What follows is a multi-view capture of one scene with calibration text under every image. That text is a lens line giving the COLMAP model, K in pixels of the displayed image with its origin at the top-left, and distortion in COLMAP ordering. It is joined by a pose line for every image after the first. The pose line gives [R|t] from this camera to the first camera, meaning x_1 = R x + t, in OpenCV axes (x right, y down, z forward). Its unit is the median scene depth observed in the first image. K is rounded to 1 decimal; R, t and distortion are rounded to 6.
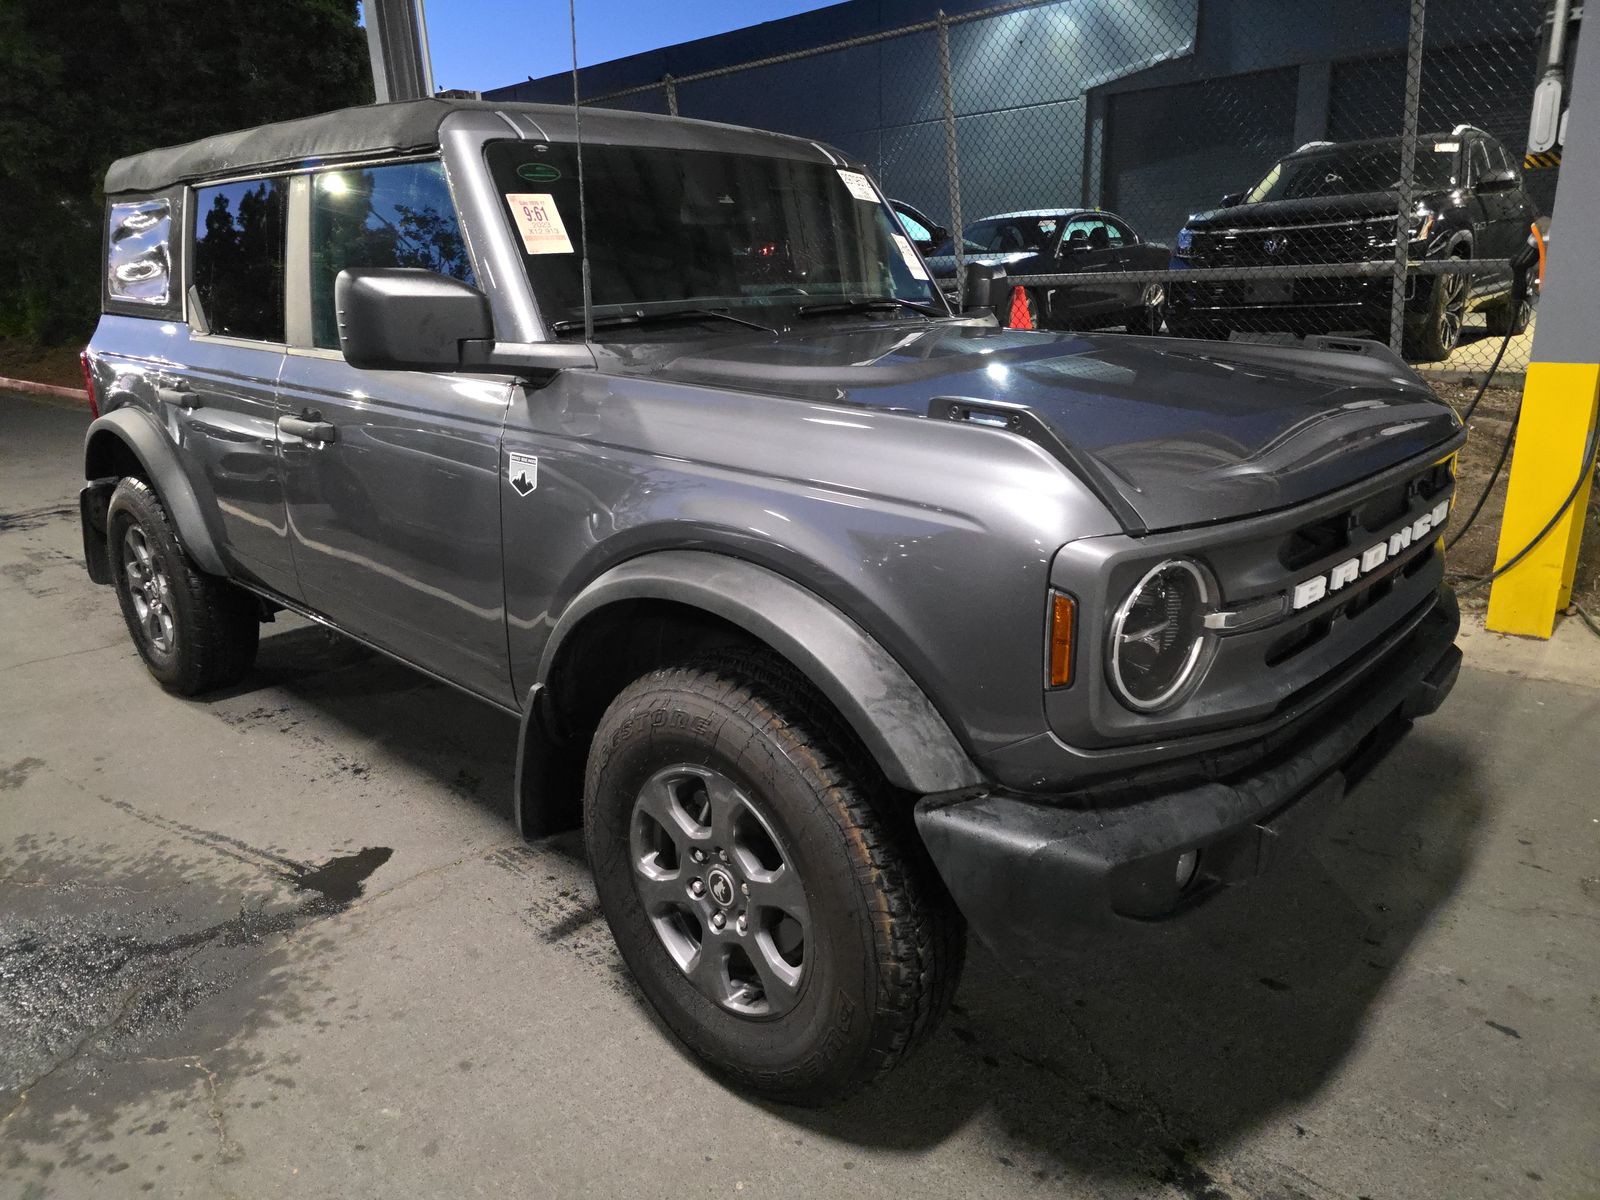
lens RADIAL K [[1073.9, 0, 796.3], [0, 1073.9, 601.7], [0, 0, 1]] dist [-0.004983, -0.009218]
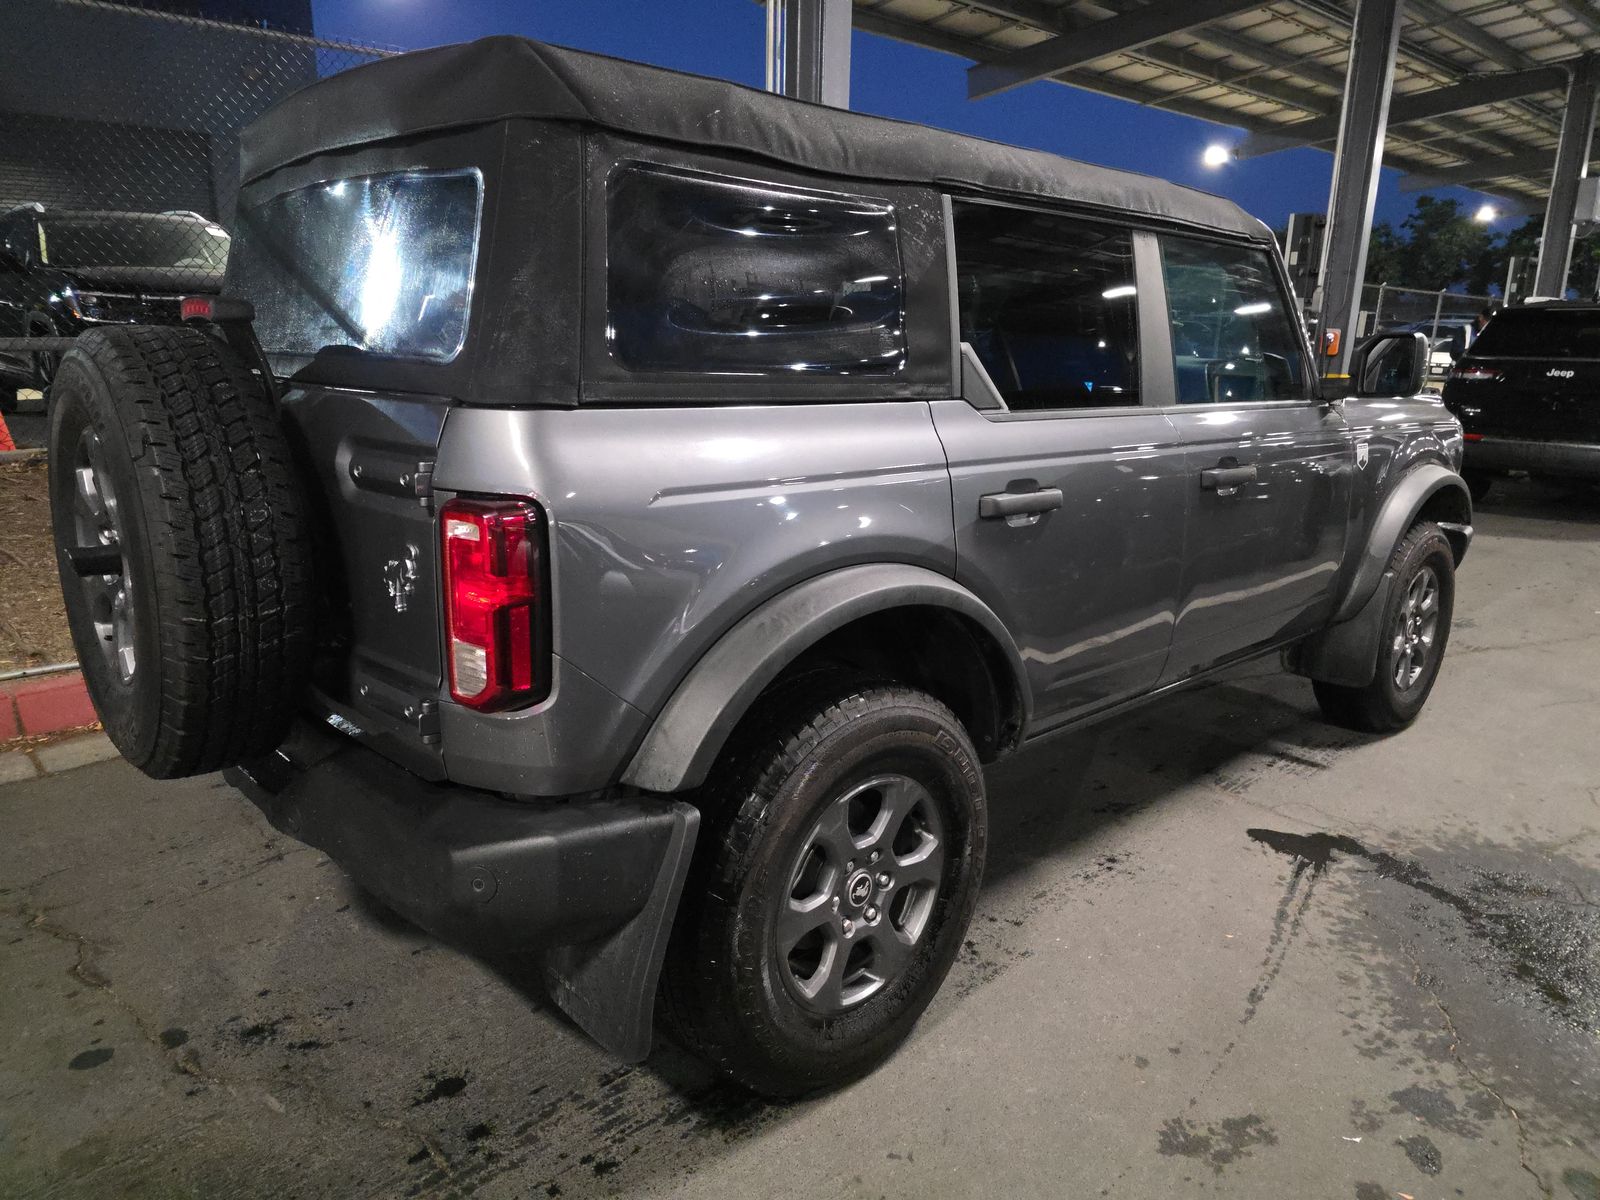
lens RADIAL K [[1073.9, 0, 794.3], [0, 1073.9, 596.7], [0, 0, 1]] dist [-0.004983, -0.009218]
pose [[0.084612, -0.228438, 0.969875, -1.531936], [0.273178, 0.941388, 0.197896, -0.373806], [-0.958235, 0.248204, 0.142057, 1.296257]]
